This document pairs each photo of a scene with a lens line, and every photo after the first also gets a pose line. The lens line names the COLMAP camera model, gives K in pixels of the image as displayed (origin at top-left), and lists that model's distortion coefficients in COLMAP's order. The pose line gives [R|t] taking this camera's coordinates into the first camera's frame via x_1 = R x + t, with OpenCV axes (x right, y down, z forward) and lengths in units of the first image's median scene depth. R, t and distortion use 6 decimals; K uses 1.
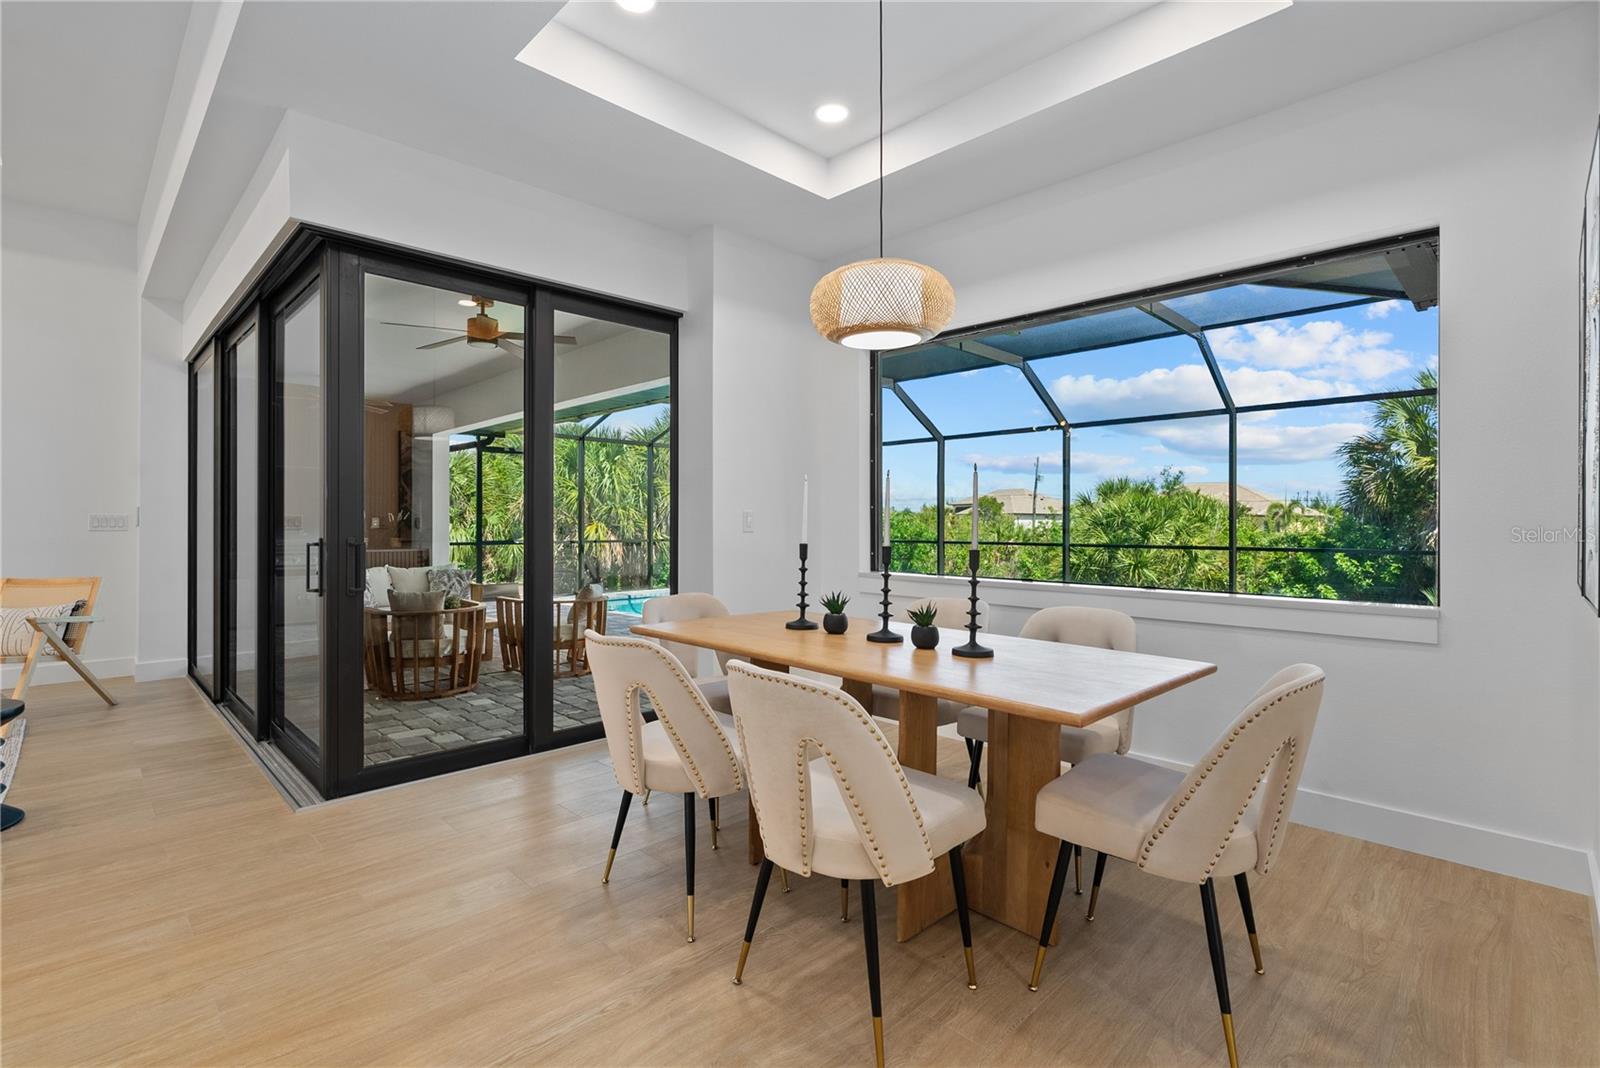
lens RADIAL K [[737.7, 0, 789.3], [0, 737.7, 518.9], [0, 0, 1]] dist [0.003090, 0.000237]
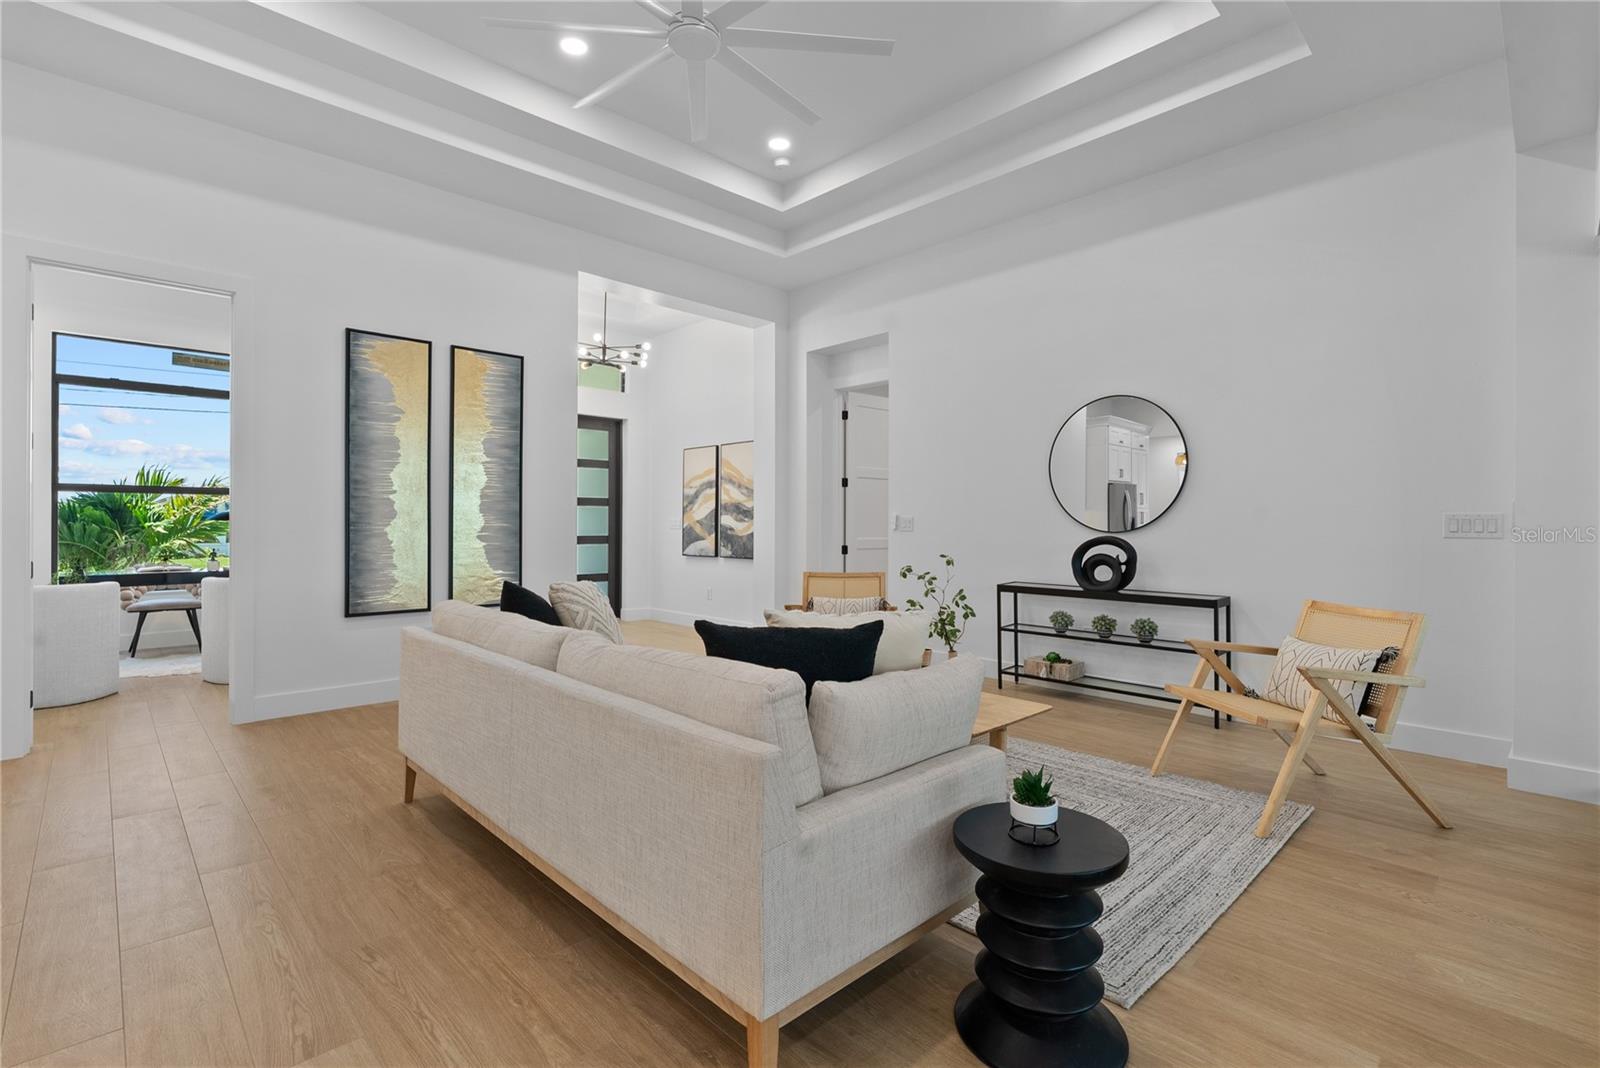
lens RADIAL K [[744.9, 0, 769.4], [0, 744.9, 520.2], [0, 0, 1]] dist [-0.019134, 0.009925]
pose [[-0.027823, -0.006341, -0.999593, -0.144759], [0.002318, 0.999977, -0.006407, 0.001550], [0.999610, -0.002496, -0.027807, 0.228143]]
